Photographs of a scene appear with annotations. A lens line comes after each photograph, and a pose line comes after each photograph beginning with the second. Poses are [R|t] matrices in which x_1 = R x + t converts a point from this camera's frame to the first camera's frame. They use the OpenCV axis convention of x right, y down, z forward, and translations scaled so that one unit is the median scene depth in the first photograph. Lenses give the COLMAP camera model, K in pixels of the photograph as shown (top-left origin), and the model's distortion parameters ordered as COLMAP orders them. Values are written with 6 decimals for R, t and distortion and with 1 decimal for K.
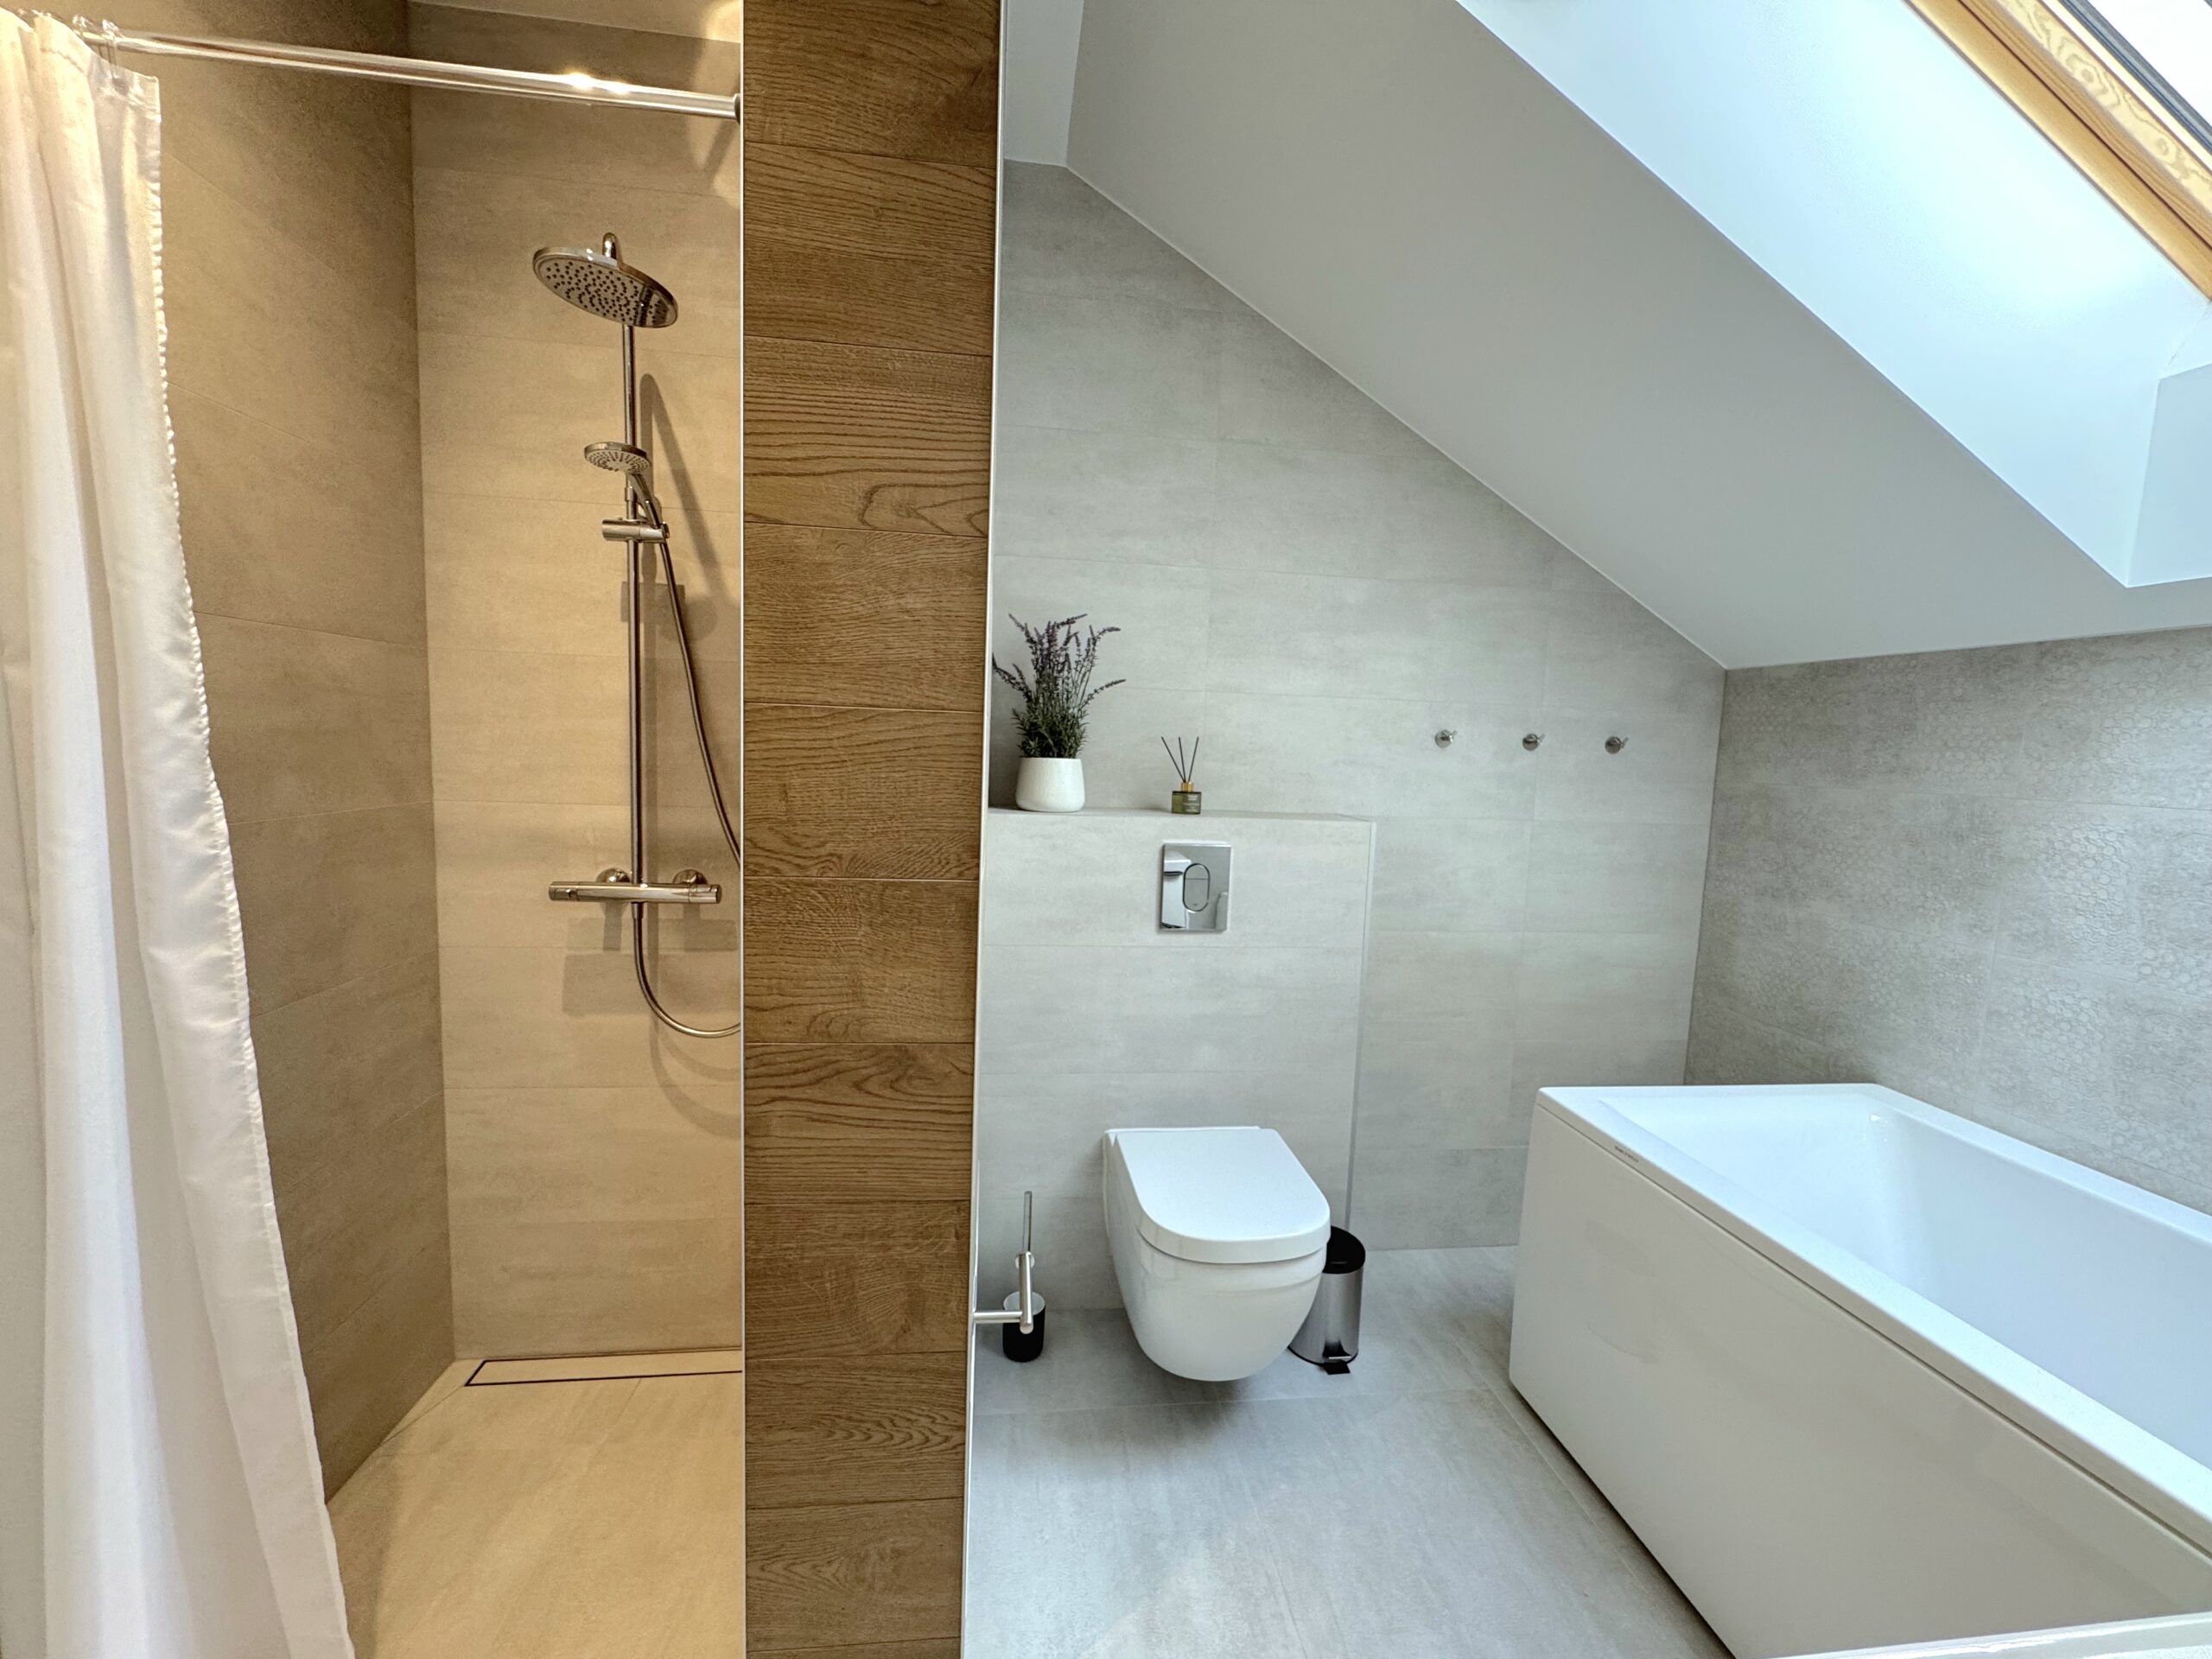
lens RADIAL K [[885.6, 0, 1106.0], [0, 885.6, 829.5], [0, 0, 1]] dist [-0.002913, -0.000783]
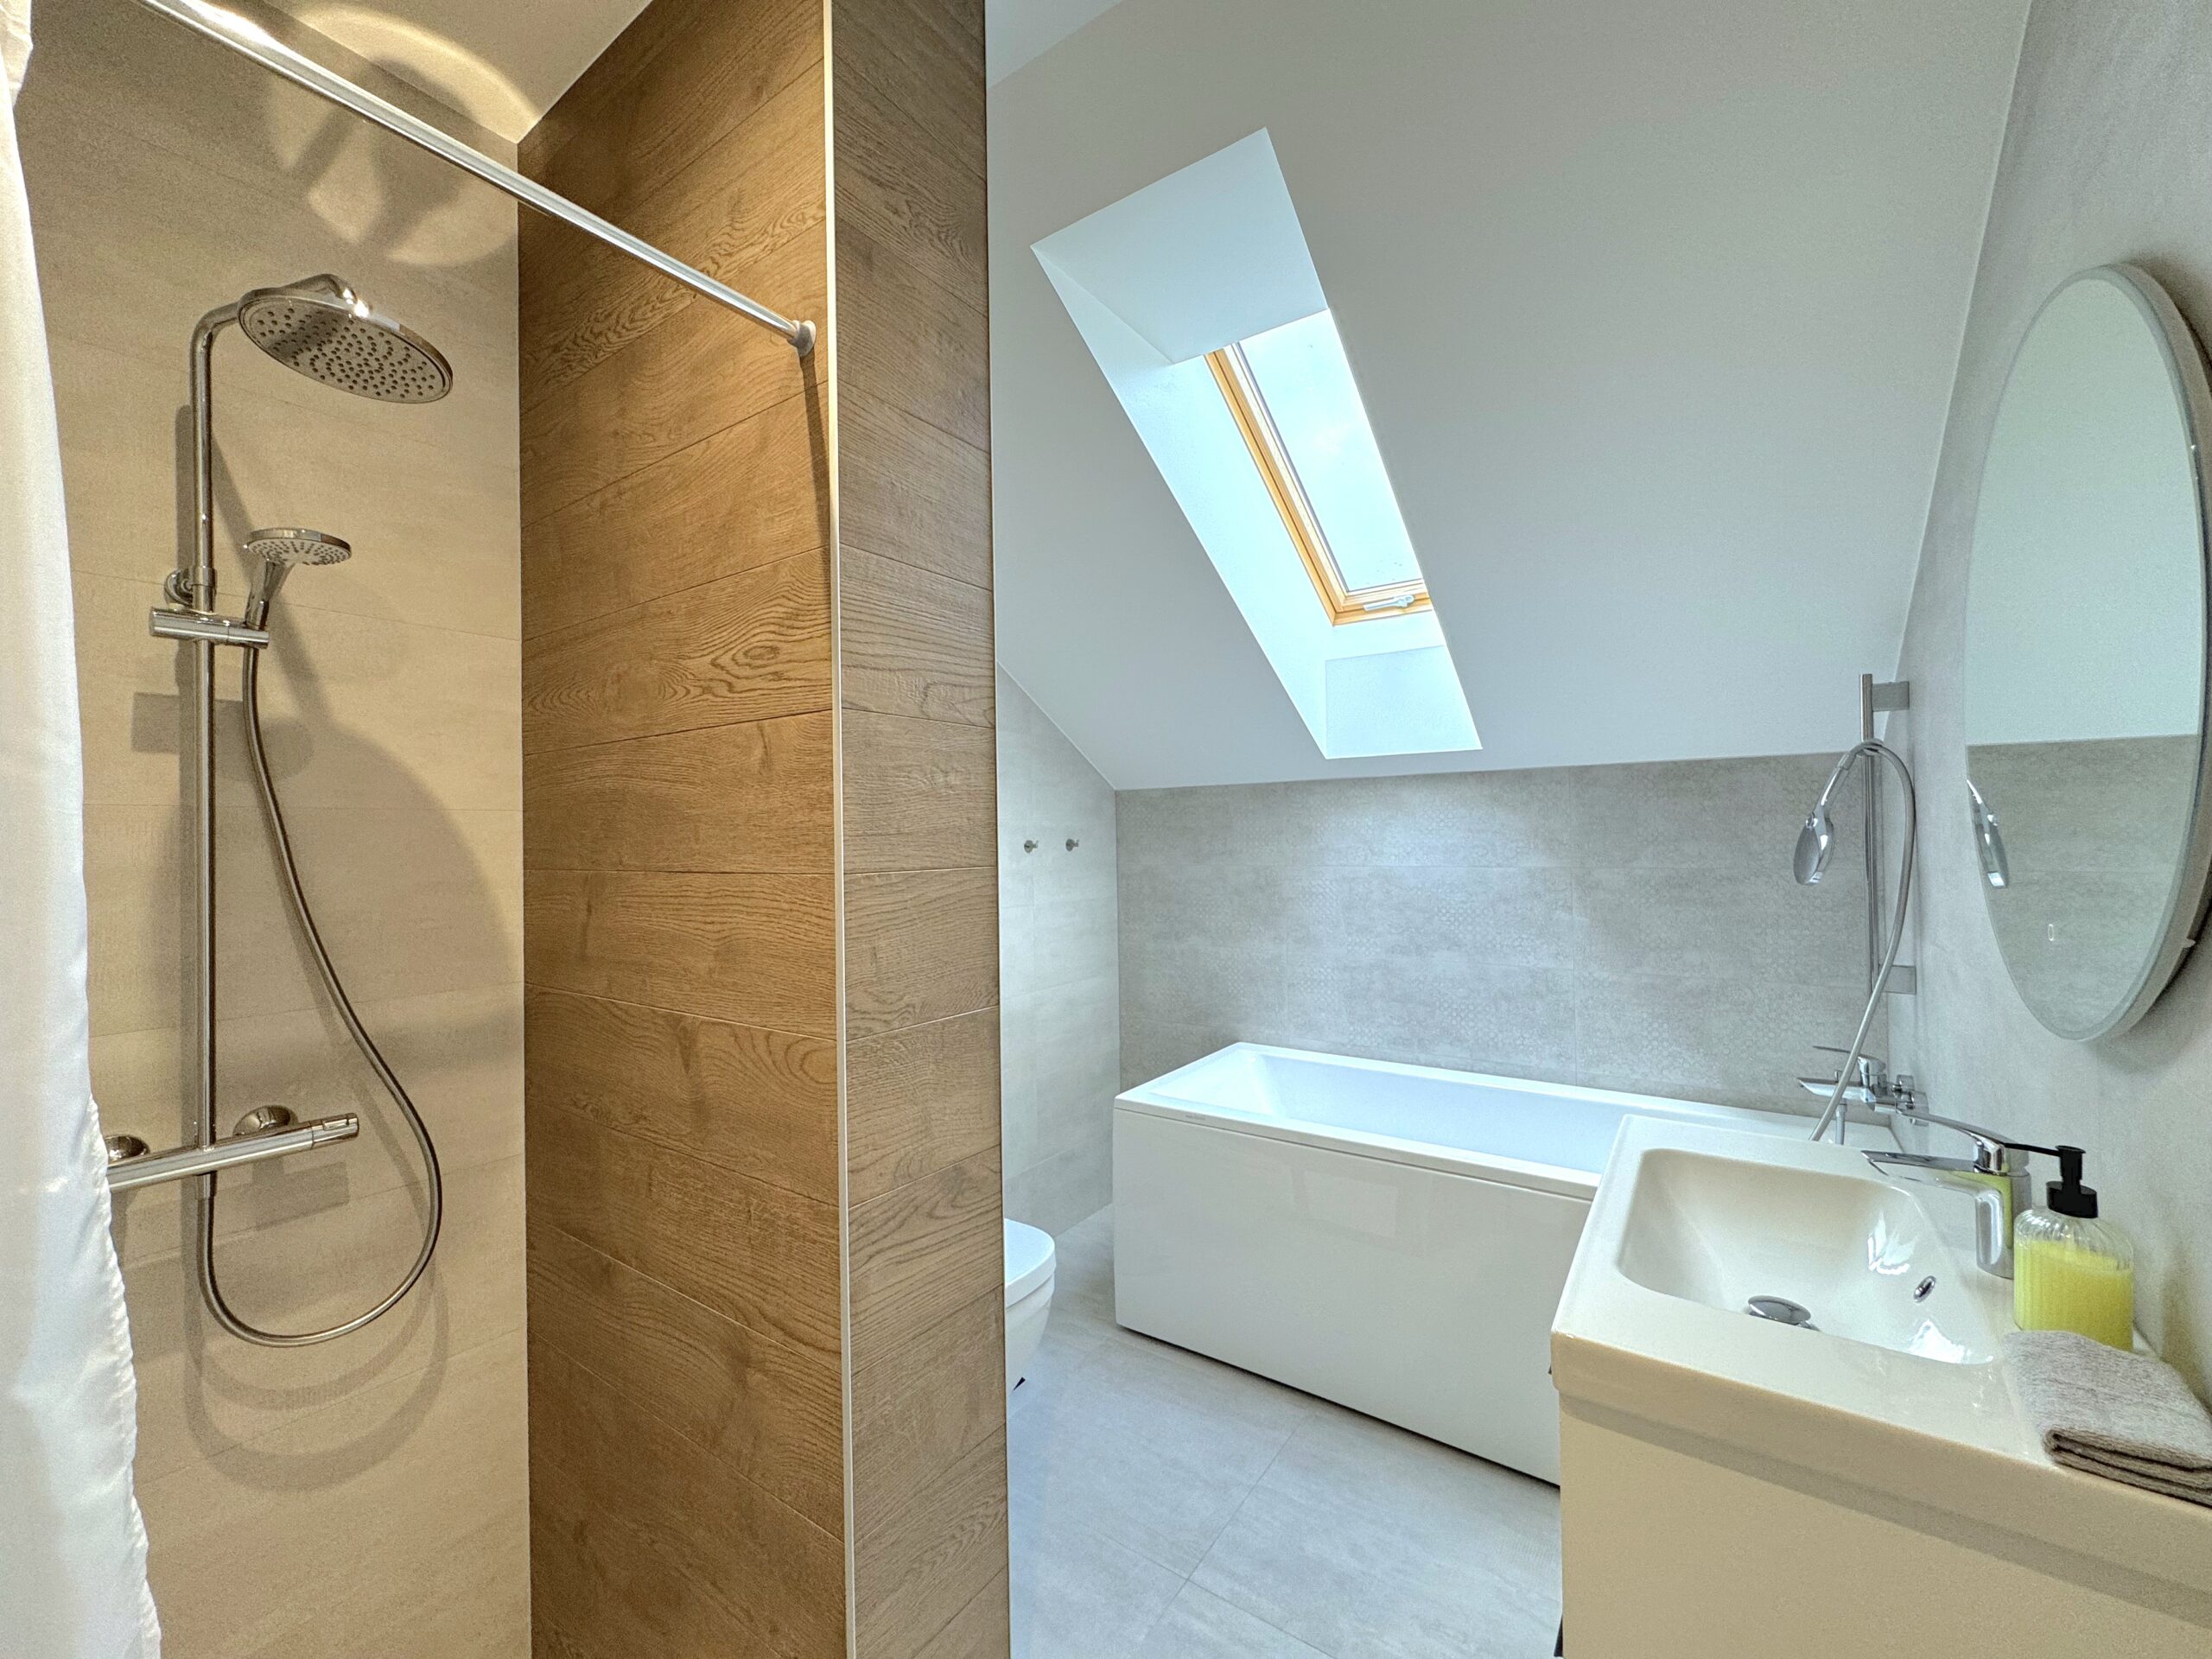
lens RADIAL K [[885.6, 0, 1106.0], [0, 885.6, 829.5], [0, 0, 1]] dist [-0.002913, -0.000783]
pose [[0.665957, -0.042297, 0.744790, -0.891302], [0.114911, 0.992292, -0.046395, -0.101760], [-0.737086, 0.116482, 0.665684, 0.057405]]
